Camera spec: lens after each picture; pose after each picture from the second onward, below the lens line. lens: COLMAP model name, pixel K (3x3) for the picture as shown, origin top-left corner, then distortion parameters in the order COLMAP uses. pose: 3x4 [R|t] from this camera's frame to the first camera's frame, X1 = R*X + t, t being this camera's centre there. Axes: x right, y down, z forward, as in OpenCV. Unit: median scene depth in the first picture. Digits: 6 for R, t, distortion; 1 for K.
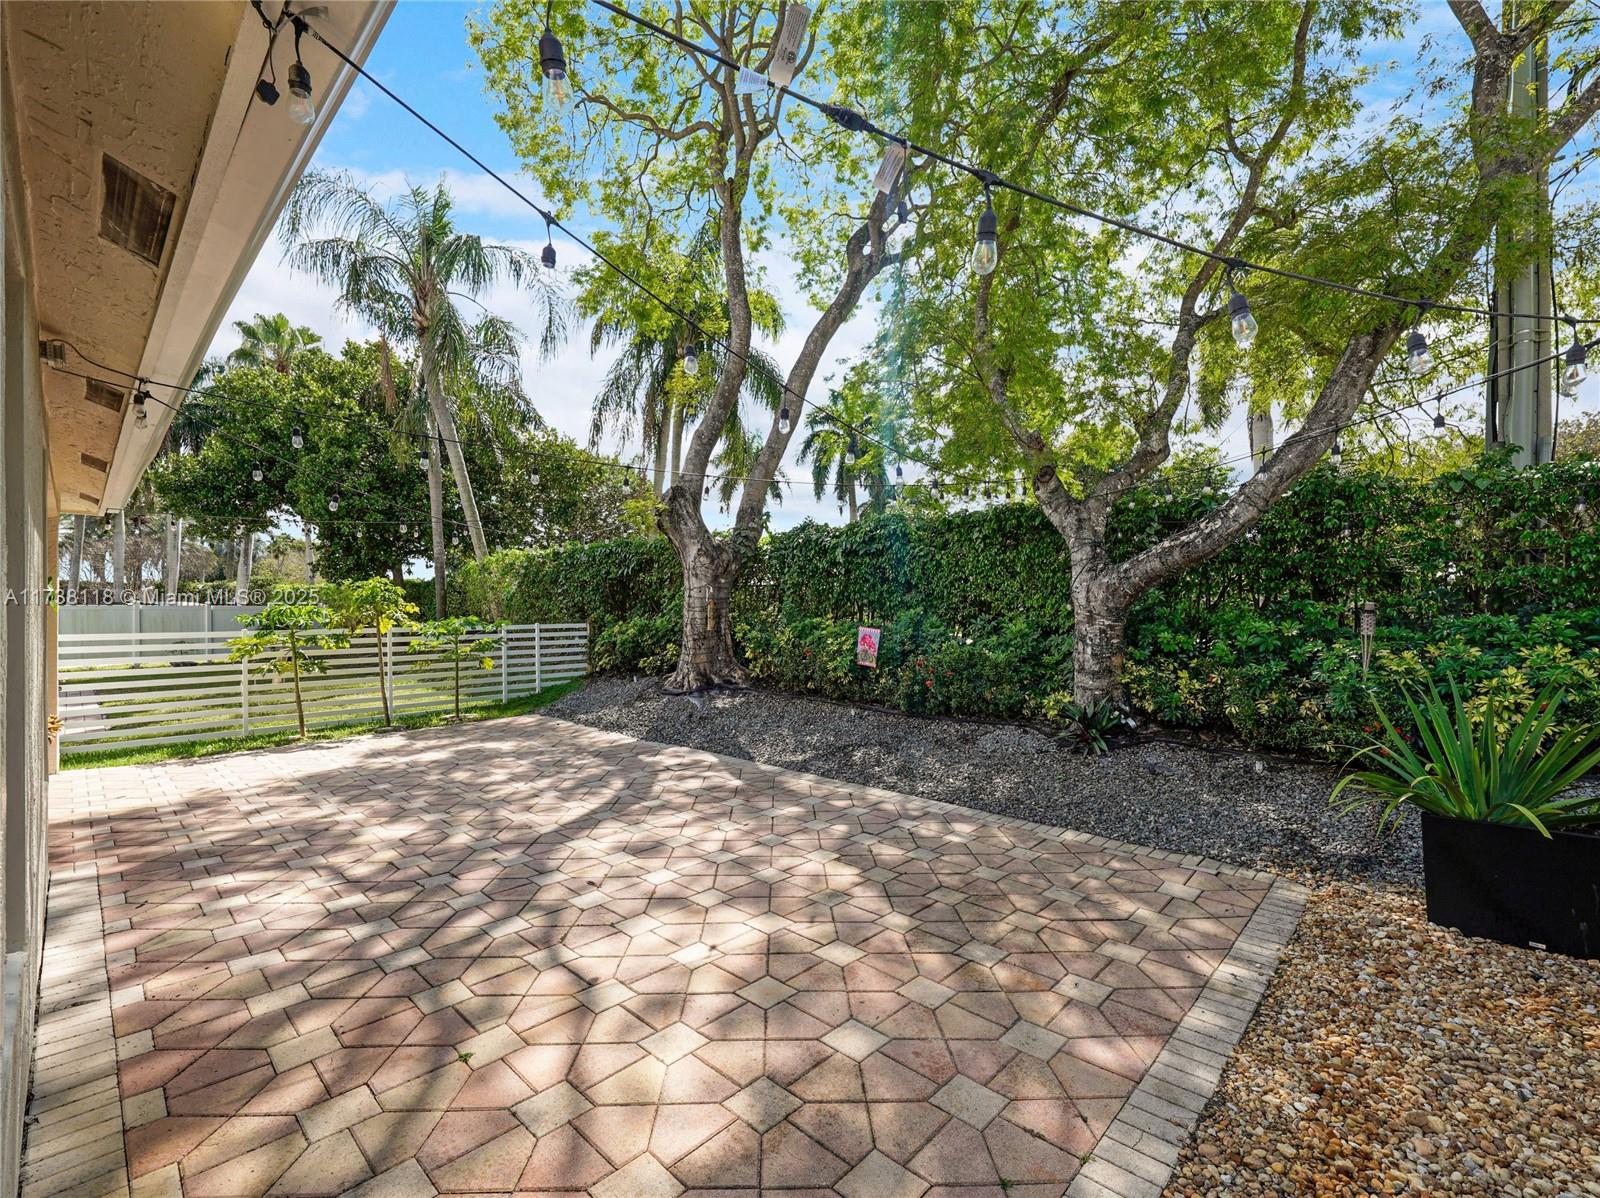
lens RADIAL K [[674.7, 0, 807.4], [0, 674.7, 622.4], [0, 0, 1]] dist [-0.003556, 0.000256]
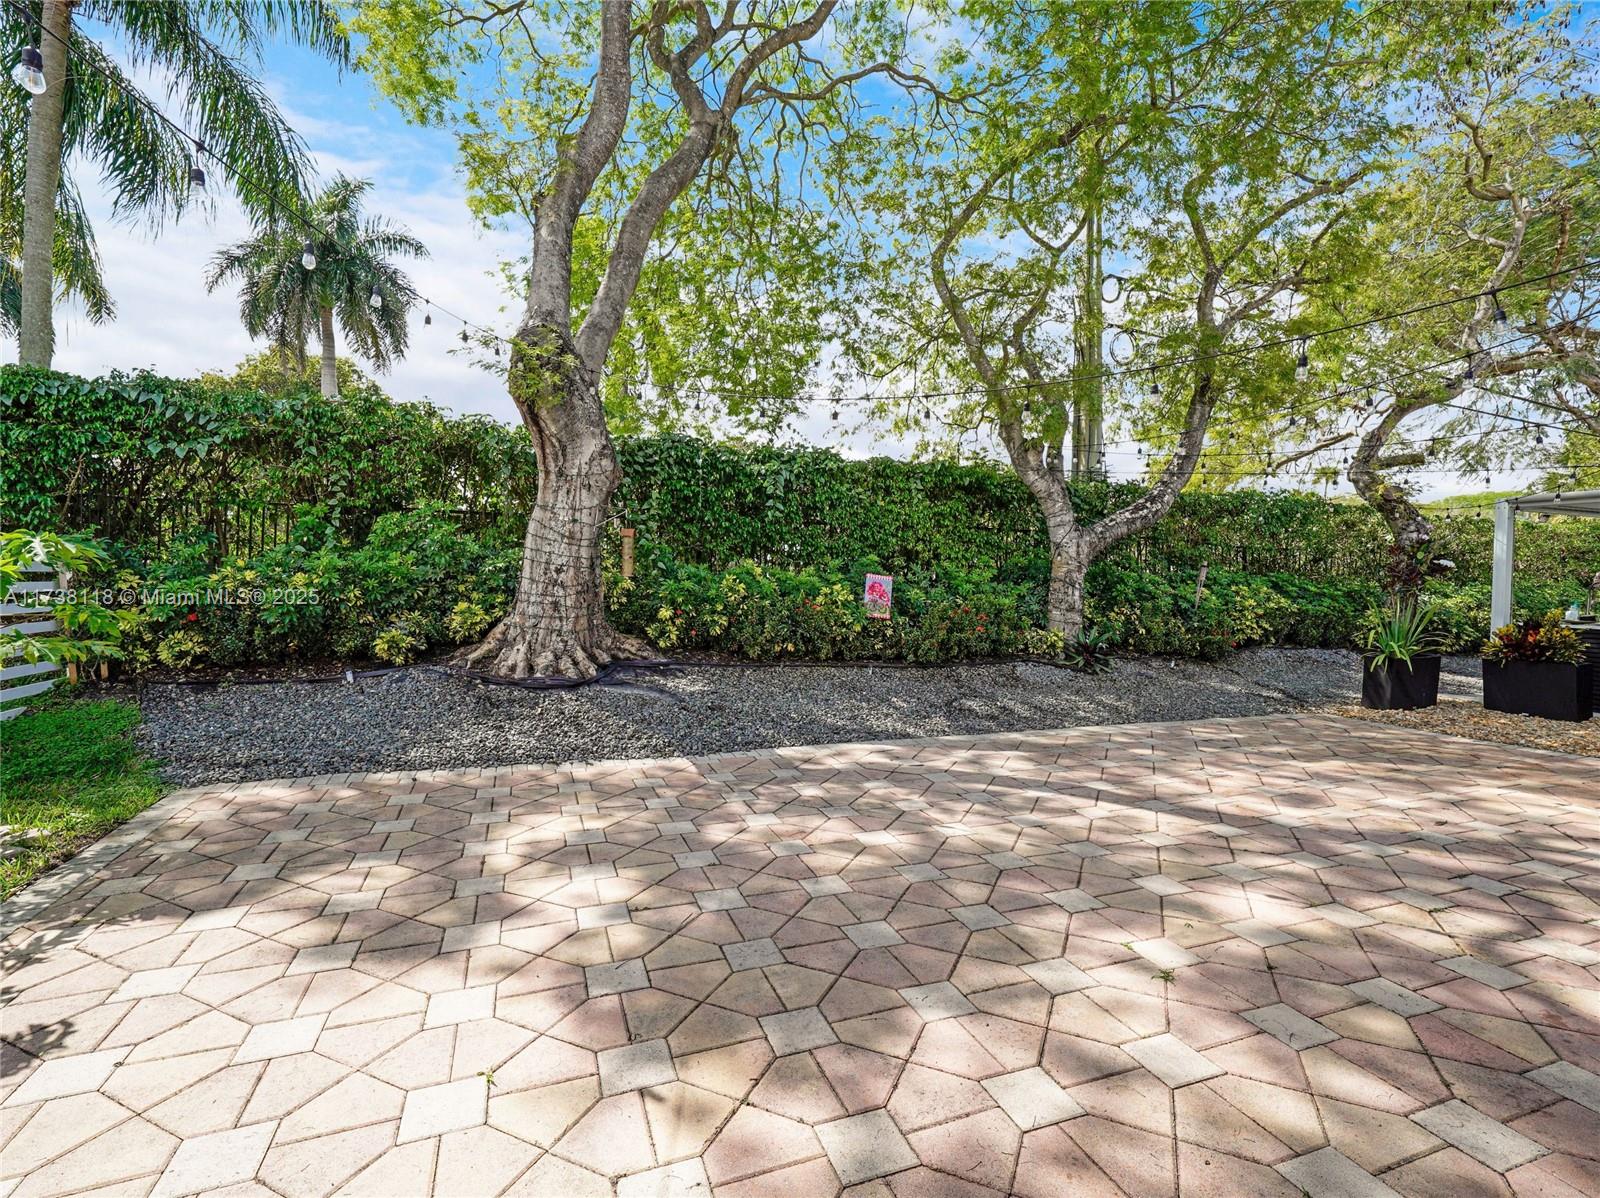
lens RADIAL K [[728.6, 0, 800.6], [0, 728.6, 596.1], [0, 0, 1]] dist [0.000676, 0.001426]
pose [[0.463278, -0.008570, 0.886172, -1.272677], [-0.002202, 0.999939, 0.010822, 0.040881], [-0.886210, -0.006964, 0.463231, 1.009618]]
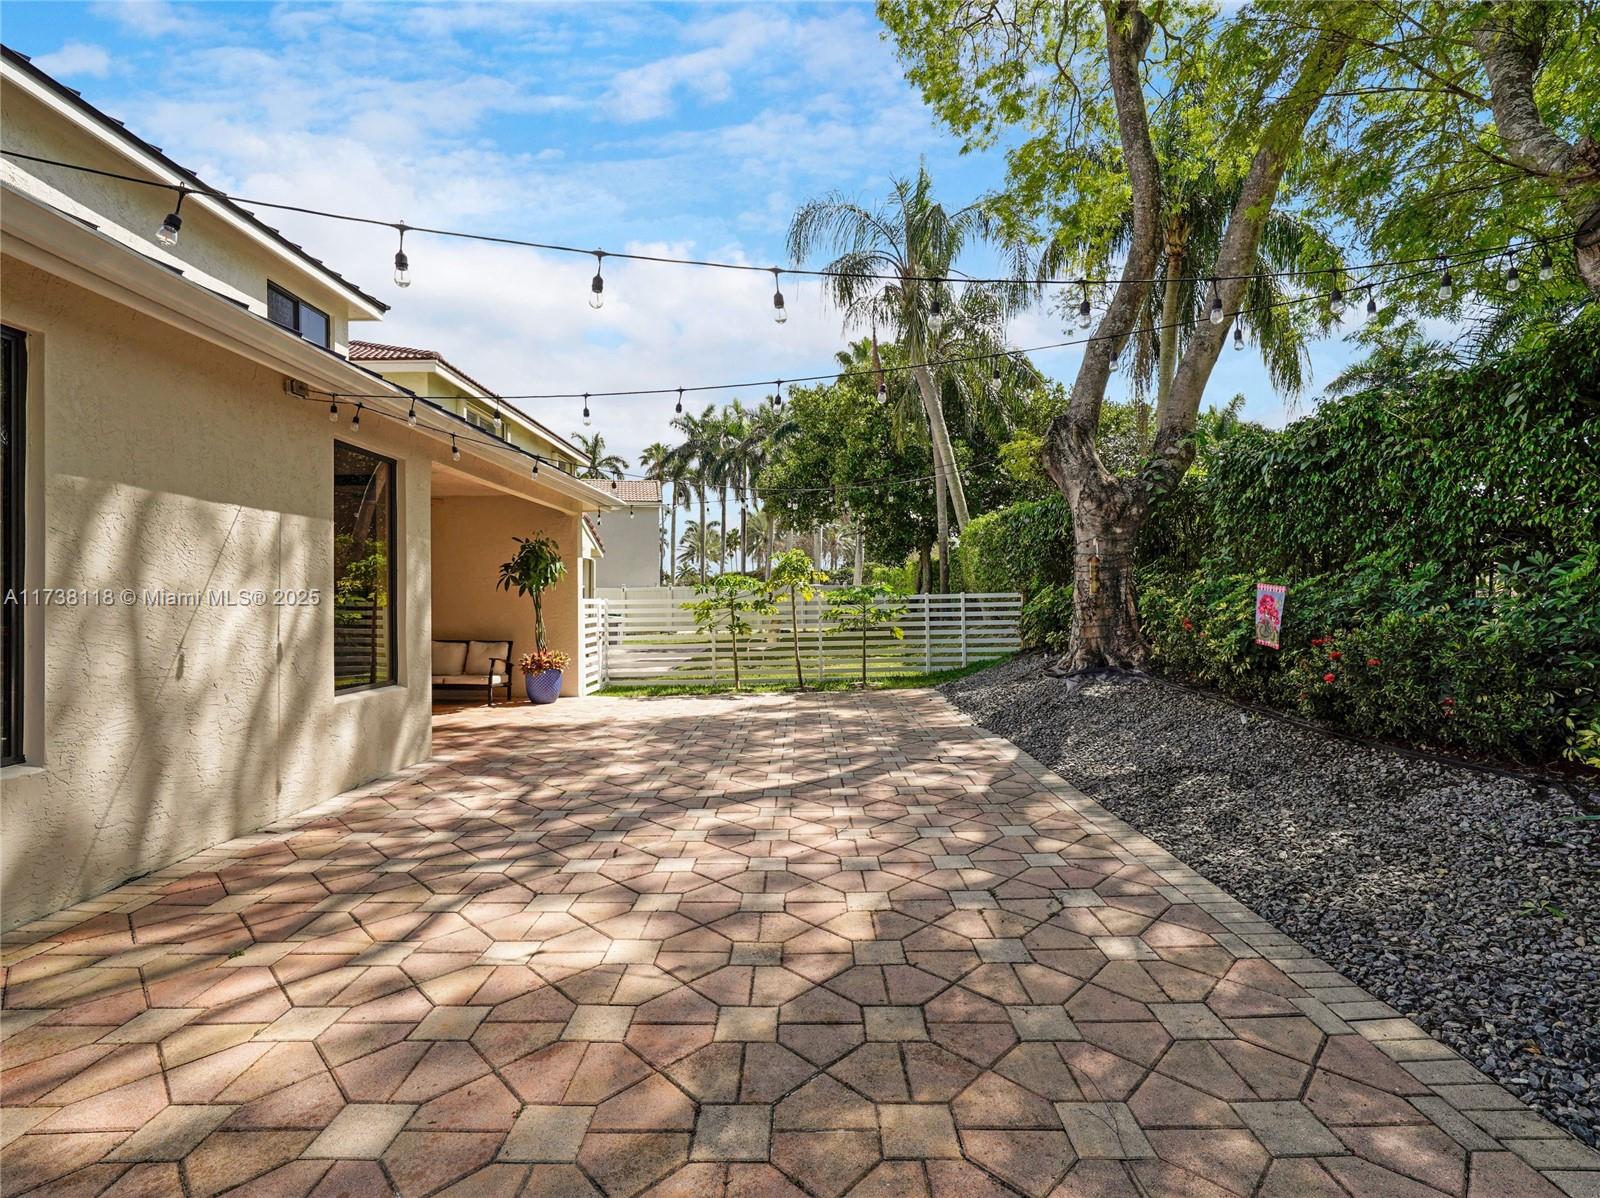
lens RADIAL K [[728.6, 0, 814.5], [0, 728.6, 595.6], [0, 0, 1]] dist [0.000676, 0.001426]
pose [[0.699845, -0.007426, -0.714256, 0.429622], [-0.000002, 0.999946, -0.010399, 0.038899], [0.714295, 0.007279, 0.699807, 0.376183]]
